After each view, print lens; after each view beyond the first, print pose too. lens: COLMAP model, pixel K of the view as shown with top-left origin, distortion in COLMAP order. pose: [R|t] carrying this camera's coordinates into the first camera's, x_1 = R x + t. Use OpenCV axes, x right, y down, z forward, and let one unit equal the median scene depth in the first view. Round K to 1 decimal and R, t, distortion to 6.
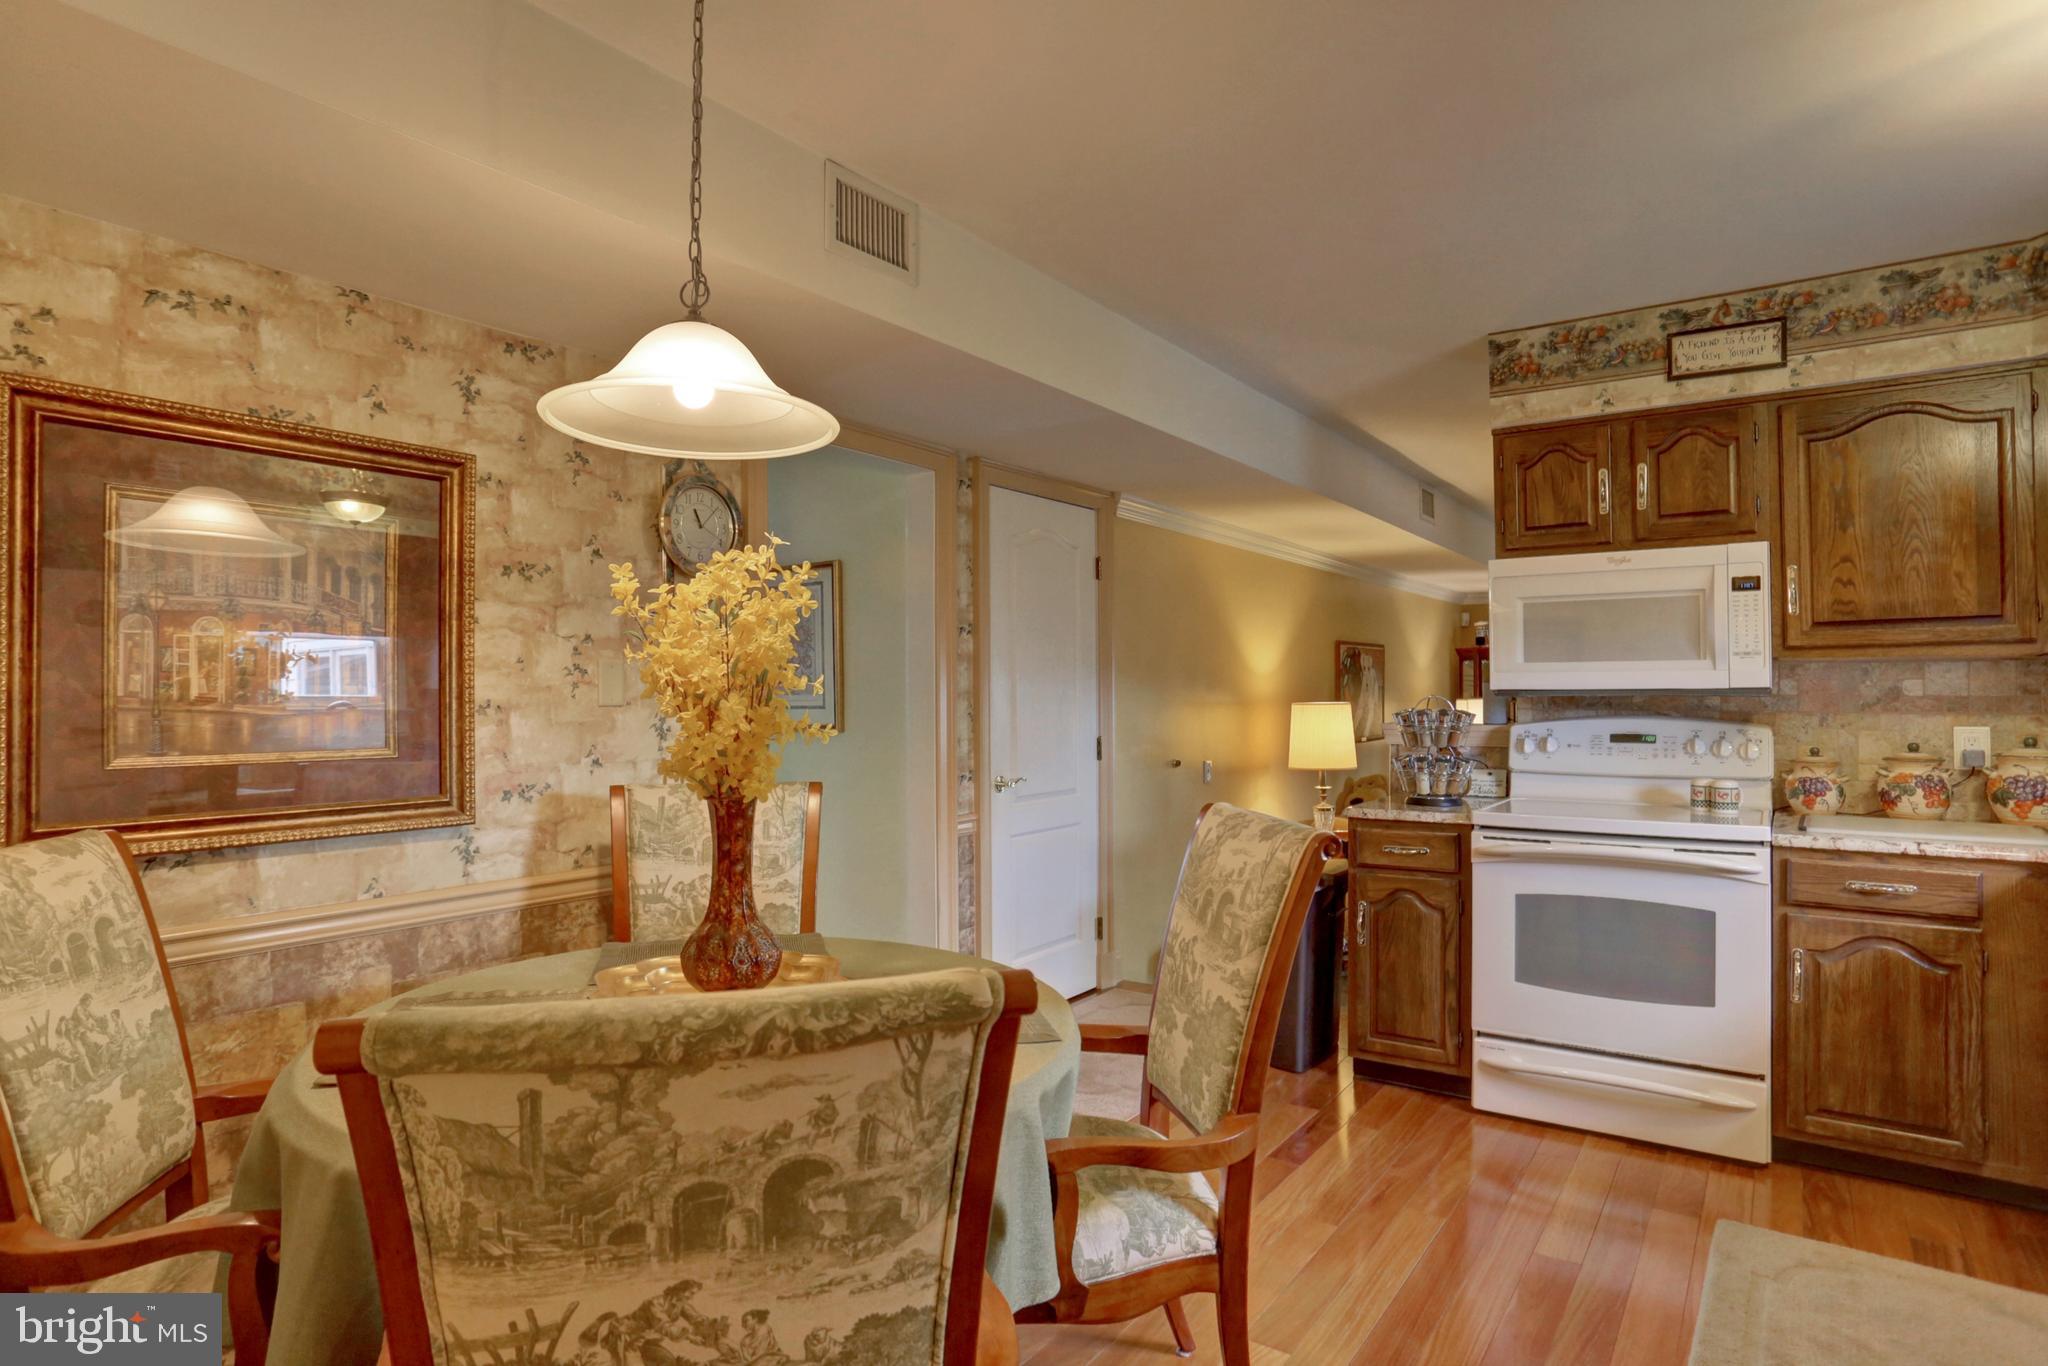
lens RADIAL K [[1104.6, 0, 1024.0], [0, 1104.6, 683.0], [0, 0, 1]] dist [-0.063972, 0.034167]
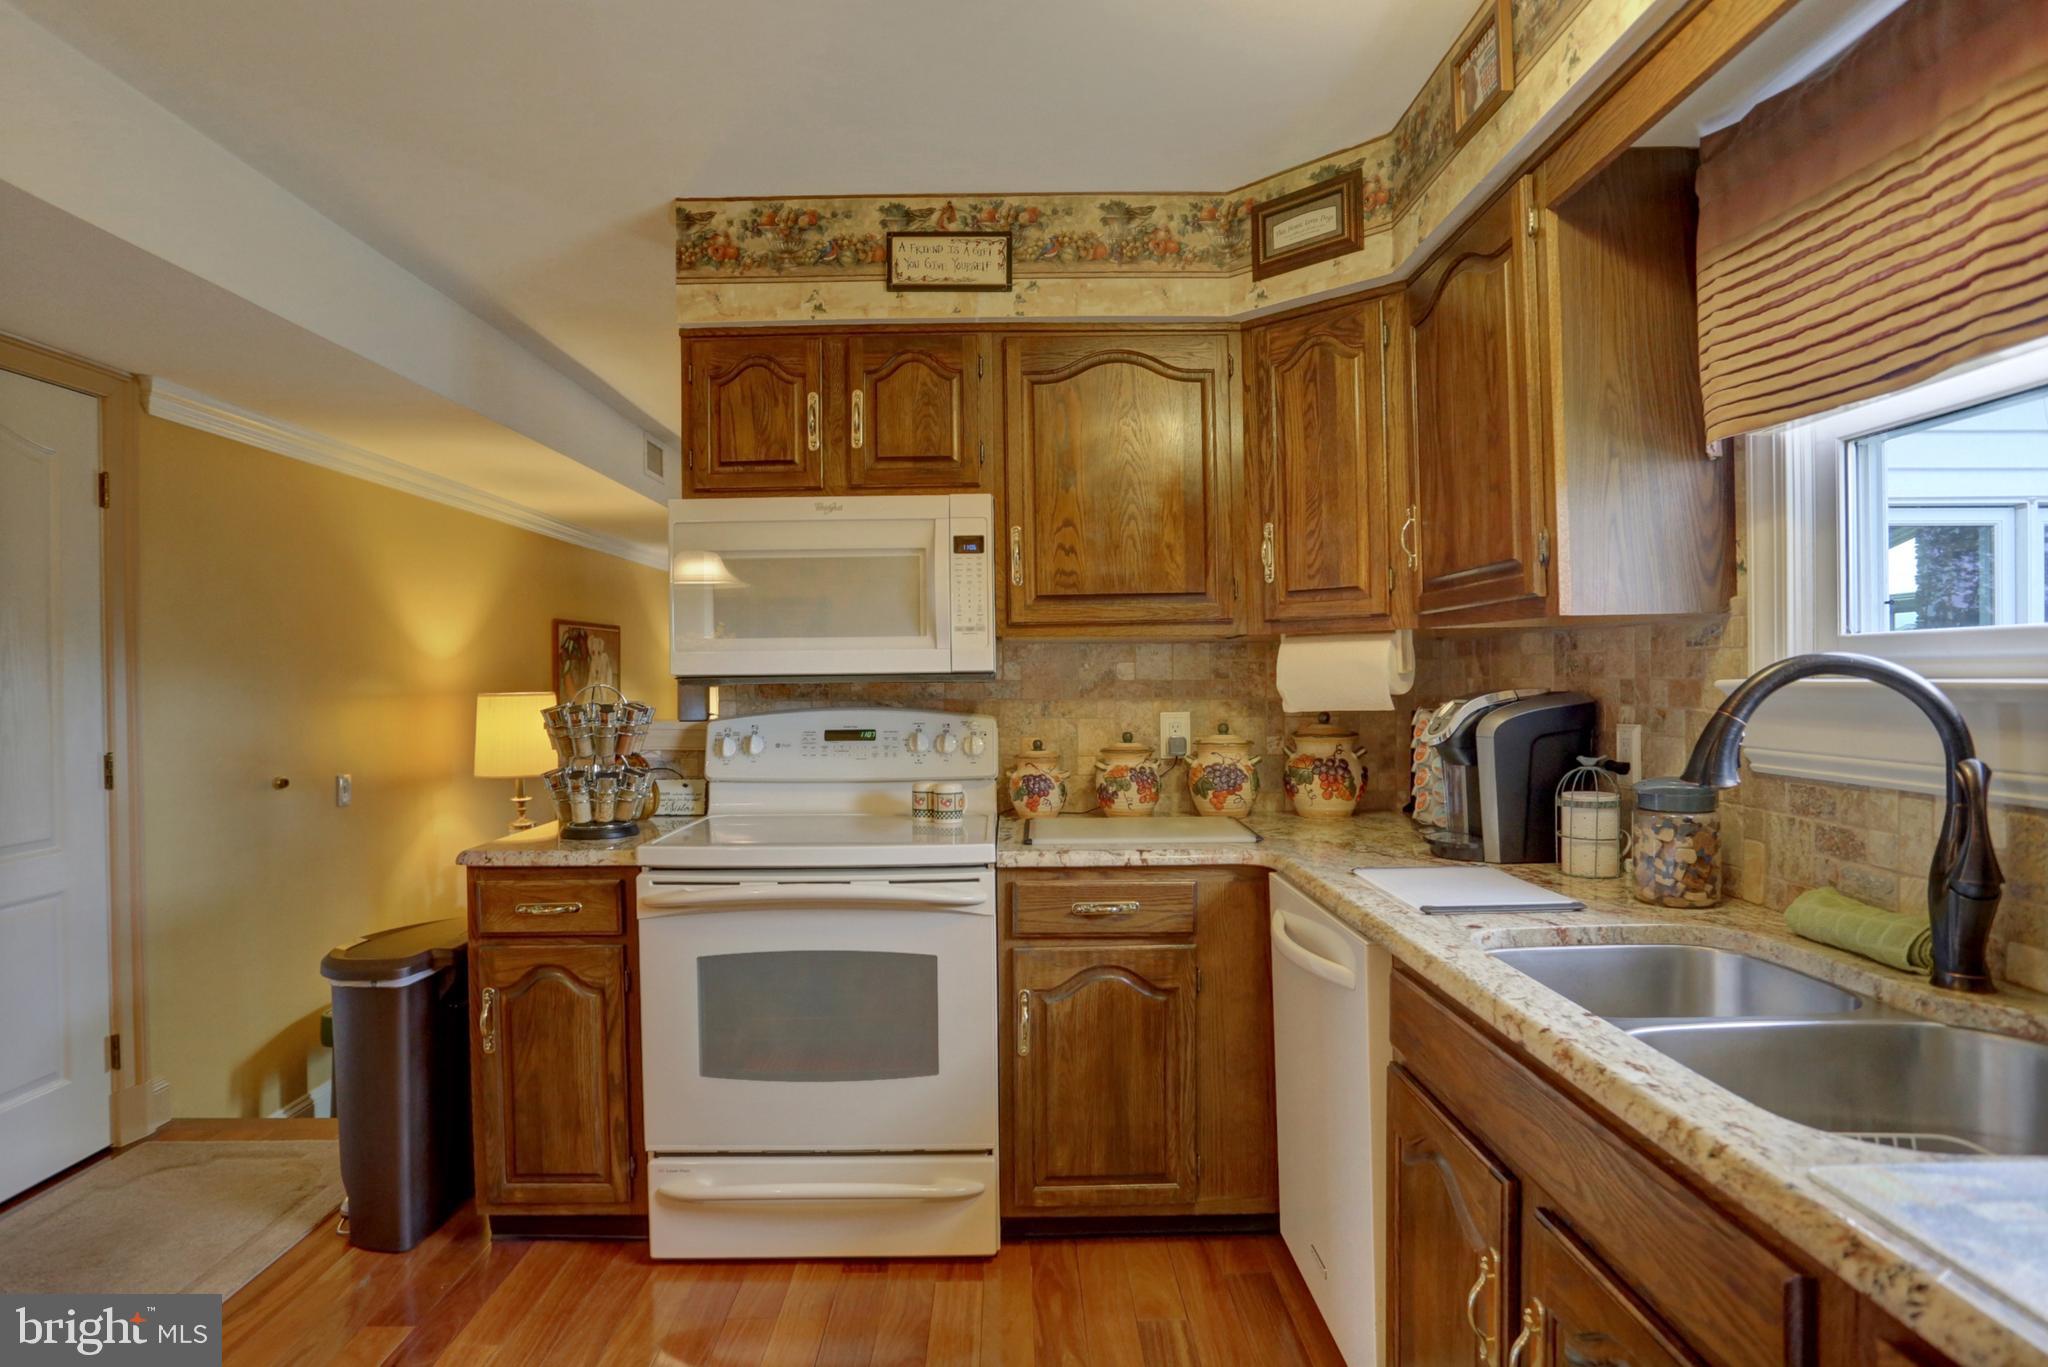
lens RADIAL K [[1104.6, 0, 1024.0], [0, 1104.6, 683.5], [0, 0, 1]] dist [-0.063972, 0.034167]
pose [[0.808383, -0.009761, 0.588576, 0.201595], [0.001996, 0.999902, 0.013842, 0.001401], [-0.588654, -0.010015, 0.808323, 0.287785]]
